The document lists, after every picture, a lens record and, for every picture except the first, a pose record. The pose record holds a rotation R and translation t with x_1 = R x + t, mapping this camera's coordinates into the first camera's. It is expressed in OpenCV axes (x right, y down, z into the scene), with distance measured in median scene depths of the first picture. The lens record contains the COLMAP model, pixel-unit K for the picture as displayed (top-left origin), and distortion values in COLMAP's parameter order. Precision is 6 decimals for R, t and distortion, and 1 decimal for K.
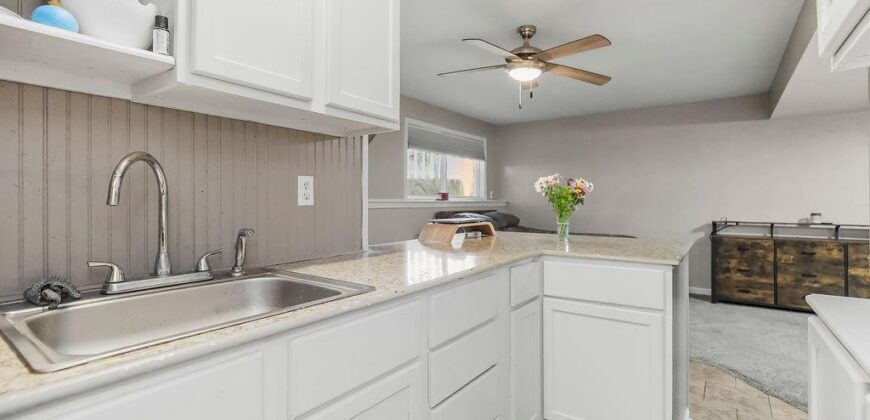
lens RADIAL K [[403.6, 0, 435.0], [0, 403.6, 210.0], [0, 0, 1]] dist [-0.000649, 0.000659]
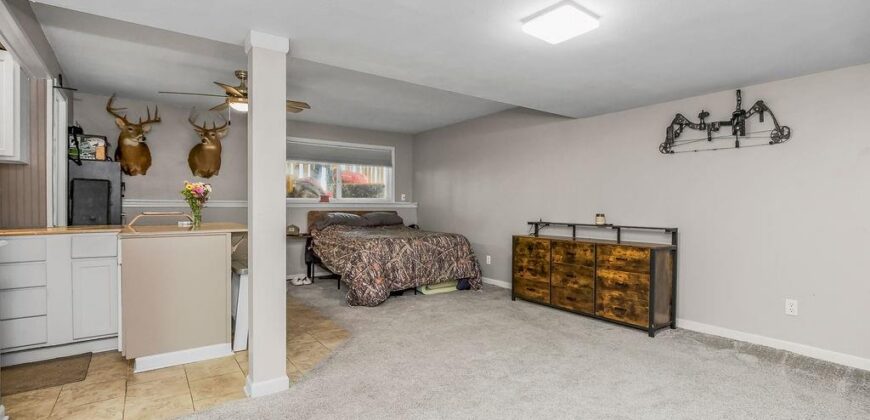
lens RADIAL K [[403.6, 0, 435.0], [0, 403.6, 210.0], [0, 0, 1]] dist [-0.000649, 0.000659]
pose [[0.949266, 0.008895, -0.314347, 0.876664], [-0.013663, 0.999823, -0.012968, 0.016144], [0.314176, 0.016605, 0.949219, -0.053180]]
